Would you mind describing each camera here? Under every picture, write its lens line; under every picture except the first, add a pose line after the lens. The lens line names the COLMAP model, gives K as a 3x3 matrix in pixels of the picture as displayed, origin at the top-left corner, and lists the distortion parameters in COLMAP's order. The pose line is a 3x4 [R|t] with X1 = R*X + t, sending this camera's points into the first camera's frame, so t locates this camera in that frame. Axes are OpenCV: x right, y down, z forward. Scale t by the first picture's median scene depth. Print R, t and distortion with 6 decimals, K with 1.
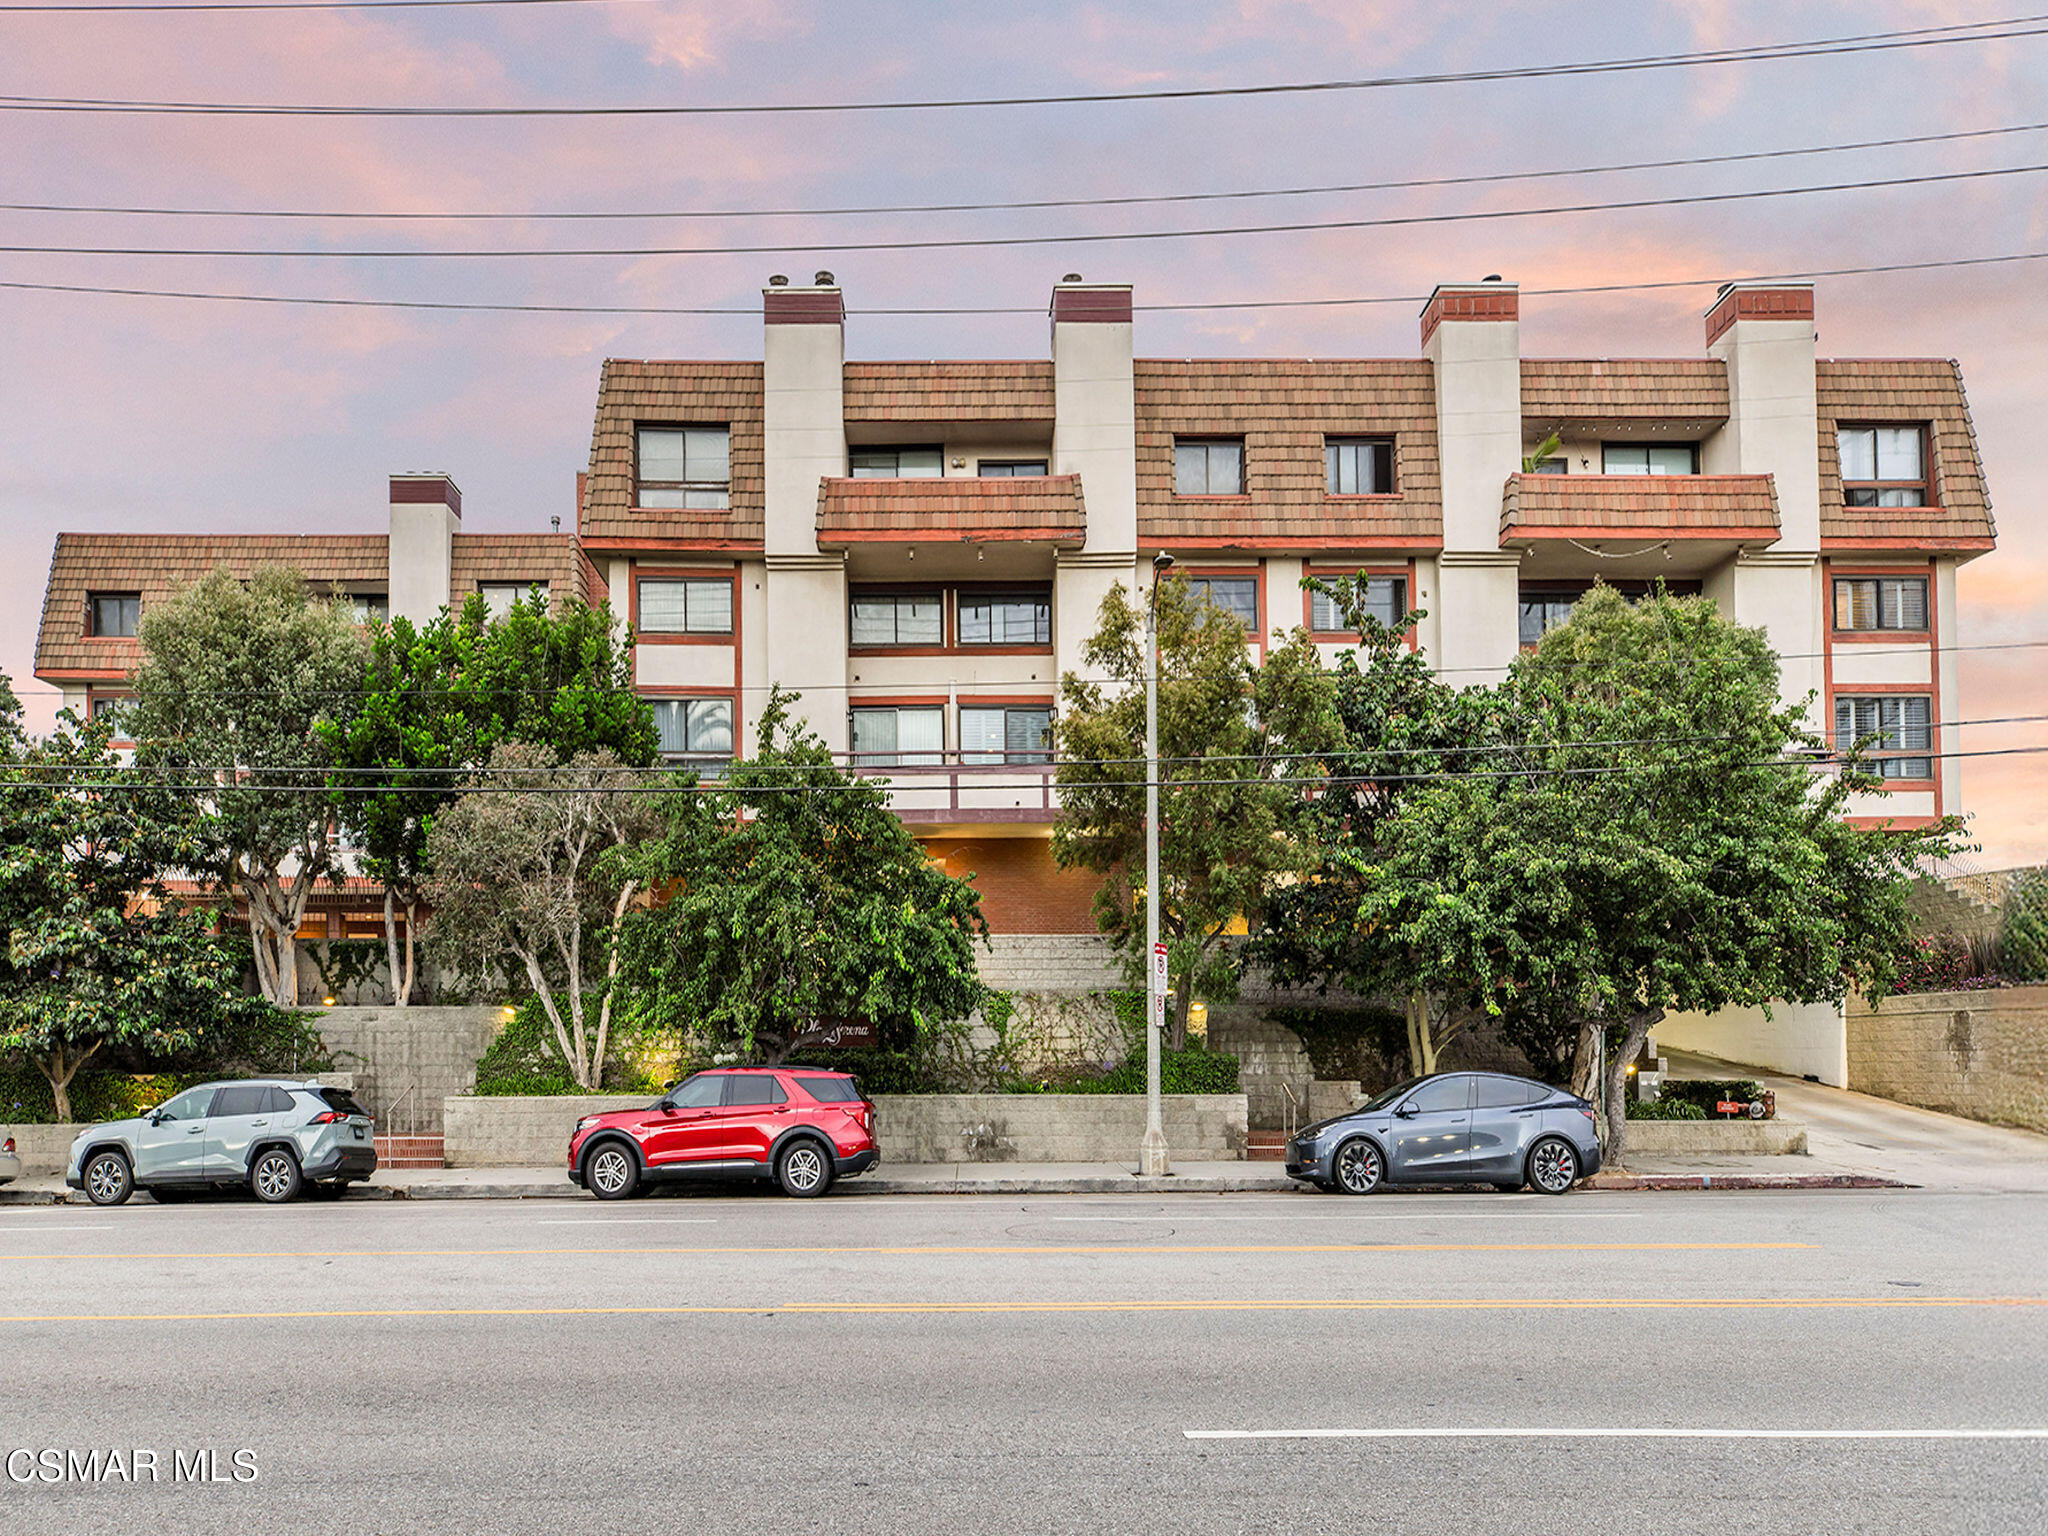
lens RADIAL K [[1932.9, 0, 1024.1], [0, 1932.9, 780.4], [0, 0, 1]] dist [-0.009386, 0.000000]
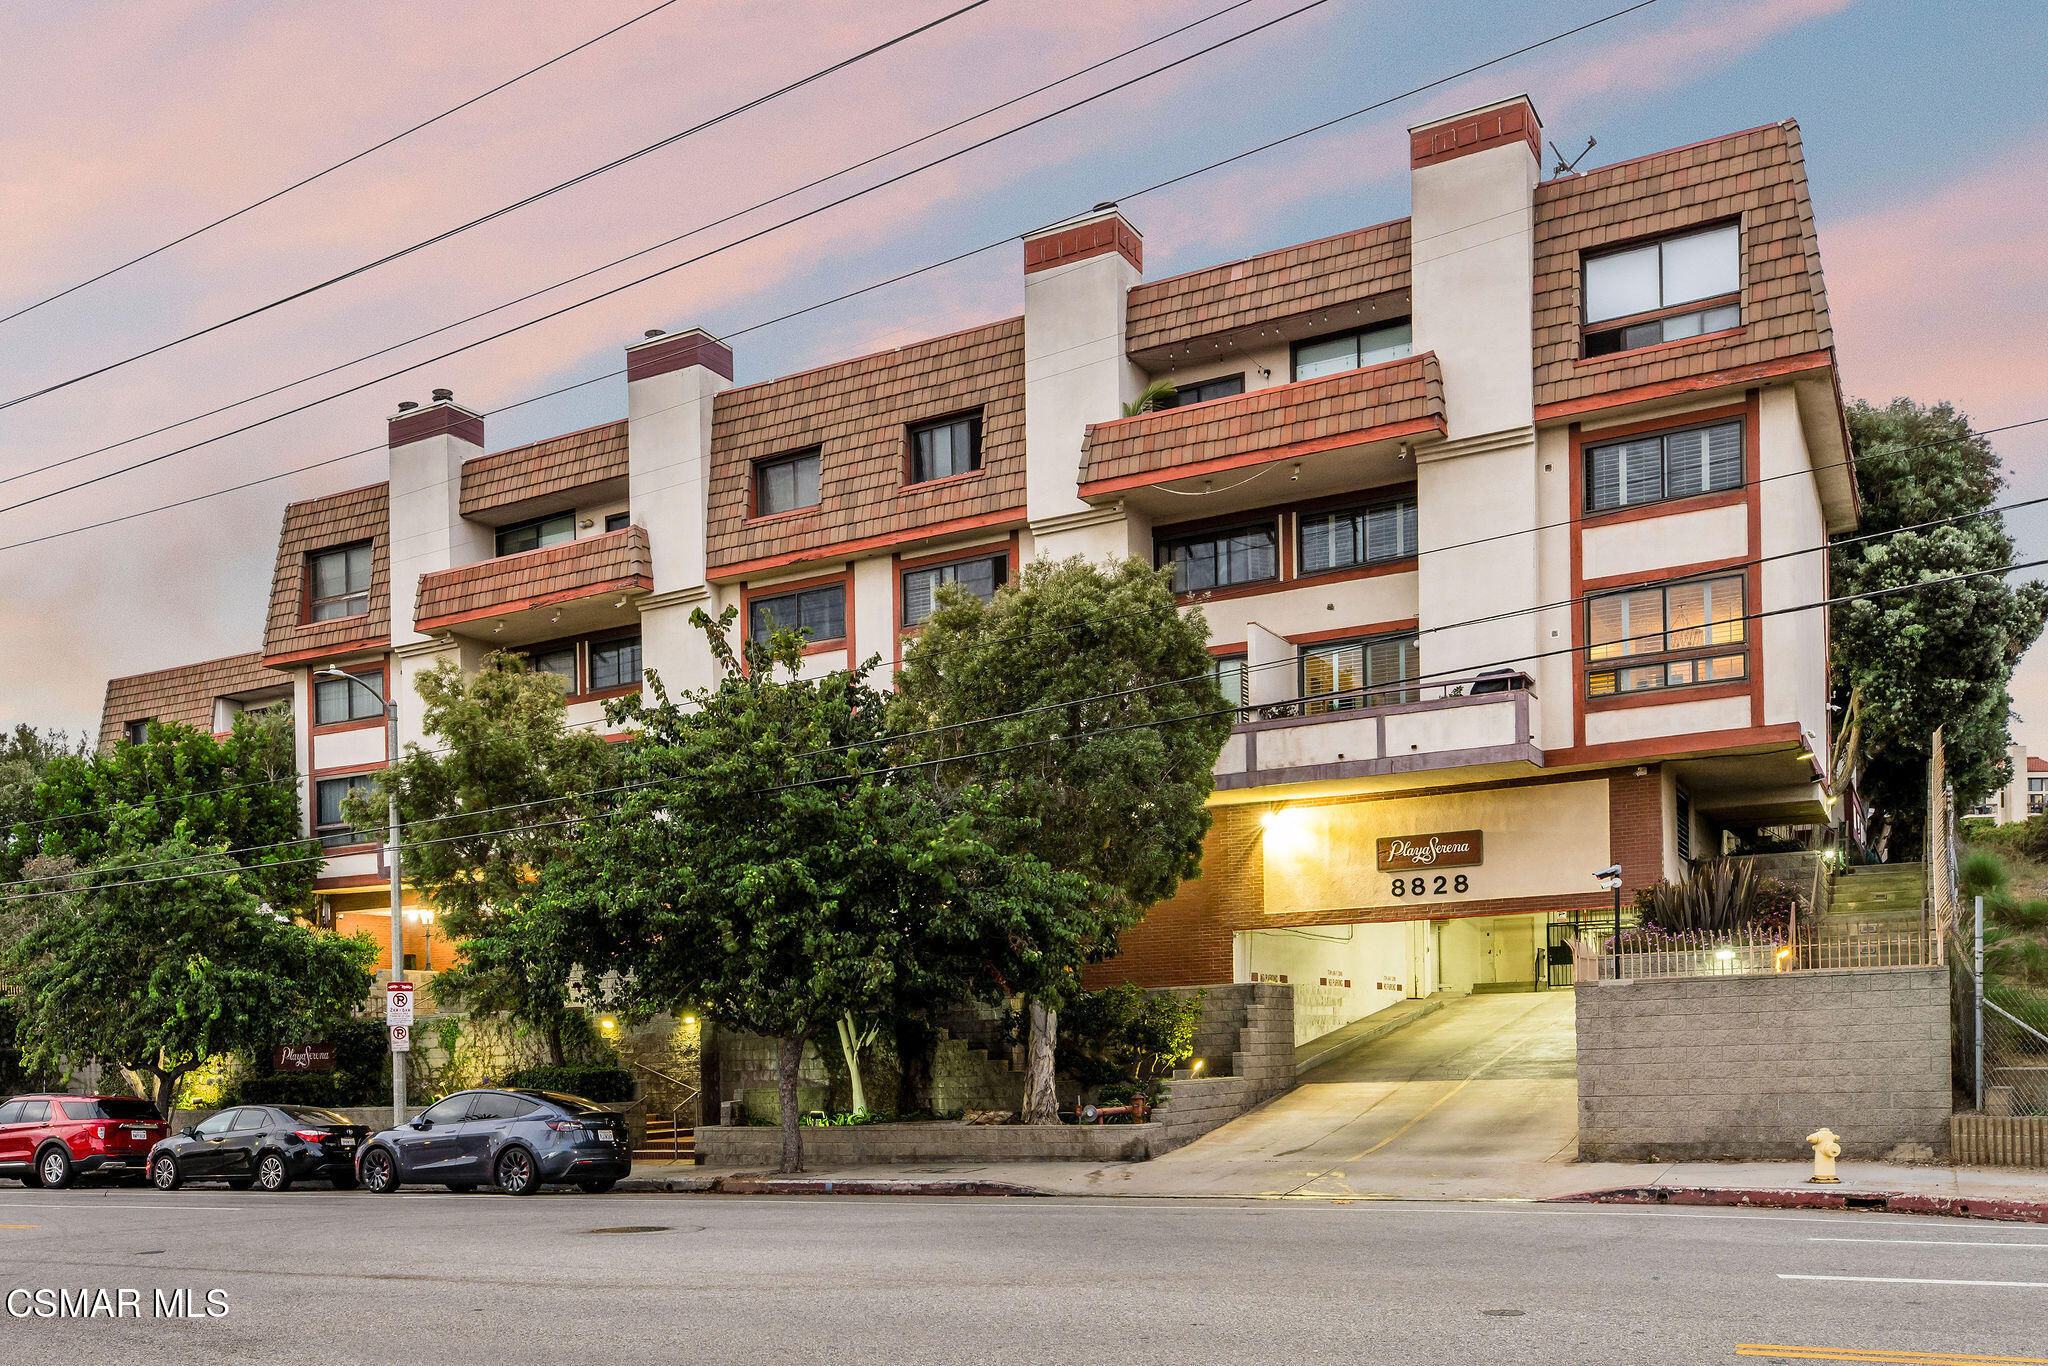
lens RADIAL K [[2556.5, 0, 1023.9], [0, 2556.5, 679.7], [0, 0, 1]] dist [-0.027755, 0.000000]
pose [[0.780883, -0.111387, -0.614667, 1.001904], [0.117848, 0.992574, -0.030153, -0.004437], [0.613461, -0.048891, 0.788211, 0.008742]]
